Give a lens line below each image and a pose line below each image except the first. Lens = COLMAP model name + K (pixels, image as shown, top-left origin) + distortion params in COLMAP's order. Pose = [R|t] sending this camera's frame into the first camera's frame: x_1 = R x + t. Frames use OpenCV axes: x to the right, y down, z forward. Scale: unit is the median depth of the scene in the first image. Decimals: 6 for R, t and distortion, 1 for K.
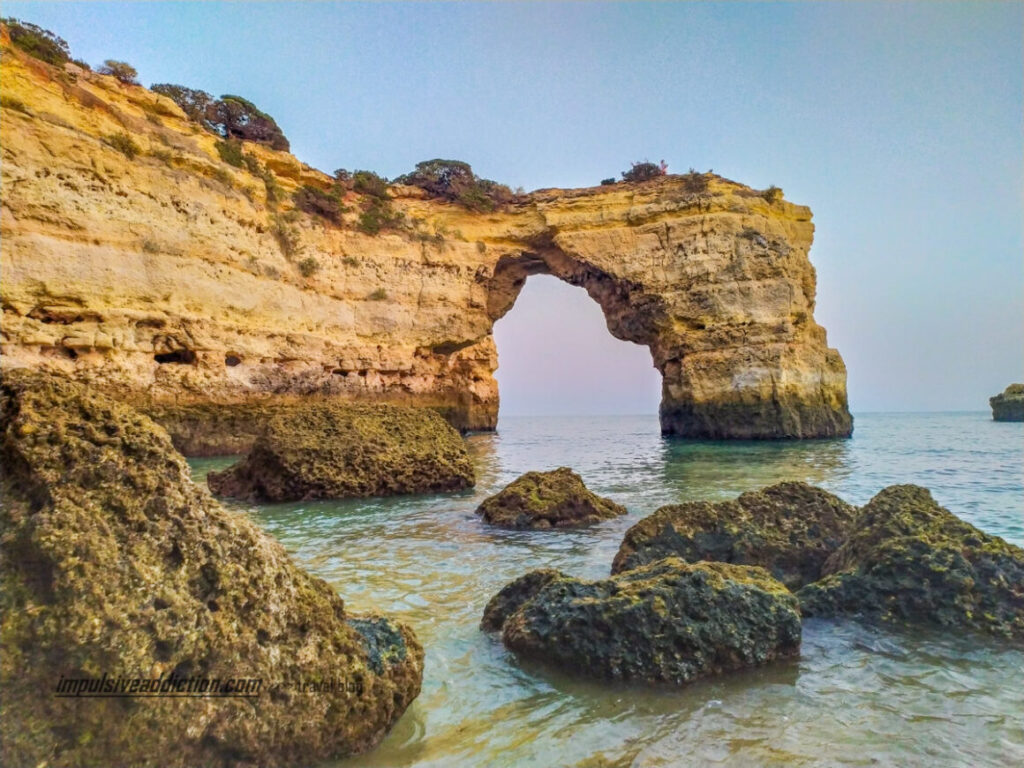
lens RADIAL K [[766.4, 0, 511.8], [0, 766.4, 385.8], [0, 0, 1]] dist [0.041219, 0.000770]
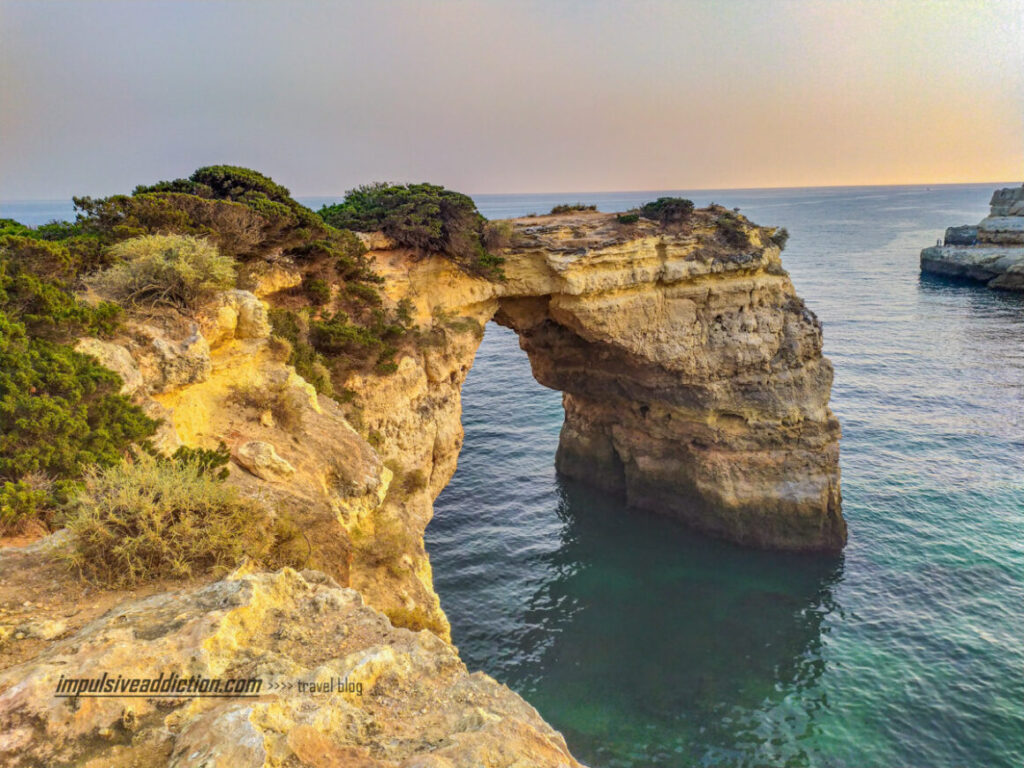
lens RADIAL K [[766.4, 0, 512.7], [0, 766.4, 382.7], [0, 0, 1]] dist [0.041219, 0.000770]
pose [[0.781813, -0.153351, 0.604360, -0.430256], [-0.013850, 0.964773, 0.262719, -0.327184], [-0.623359, -0.213768, 0.752148, 0.549639]]
